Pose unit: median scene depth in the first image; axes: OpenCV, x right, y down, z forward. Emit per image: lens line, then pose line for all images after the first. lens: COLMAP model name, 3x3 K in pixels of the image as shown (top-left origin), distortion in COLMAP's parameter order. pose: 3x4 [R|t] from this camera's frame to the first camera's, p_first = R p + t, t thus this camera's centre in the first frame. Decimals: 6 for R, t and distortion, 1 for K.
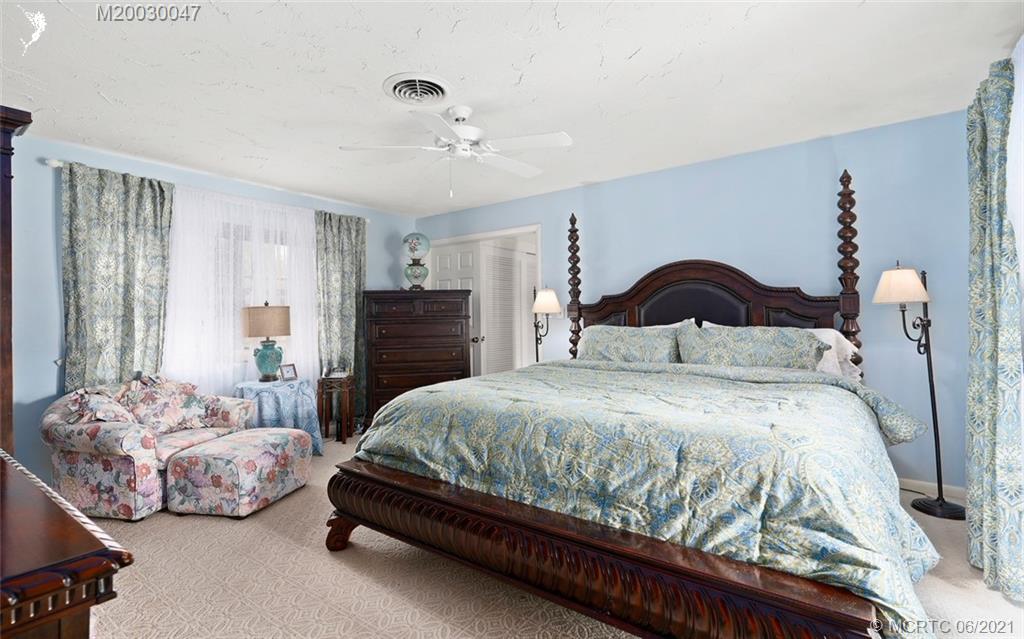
lens RADIAL K [[463.5, 0, 512.0], [0, 463.5, 319.5], [0, 0, 1]] dist [-0.001153, -0.000067]
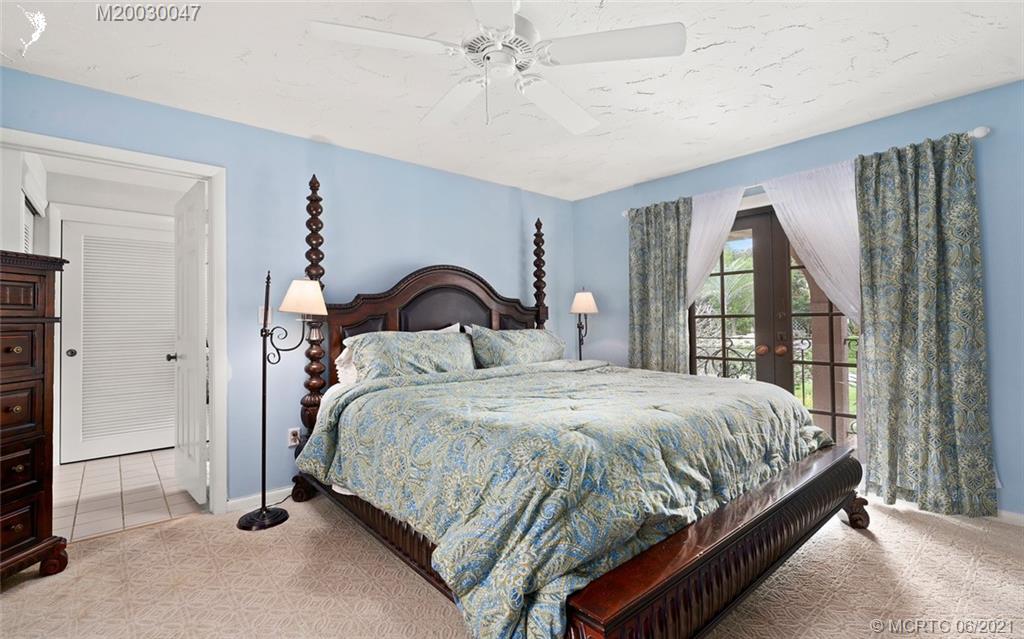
lens RADIAL K [[463.5, 0, 512.0], [0, 463.5, 319.5], [0, 0, 1]] dist [-0.001153, -0.000067]
pose [[0.228335, 0.005648, 0.973566, -0.562183], [0.003244, 0.999973, -0.006562, -0.002265], [-0.973577, 0.004656, 0.228310, 0.622806]]
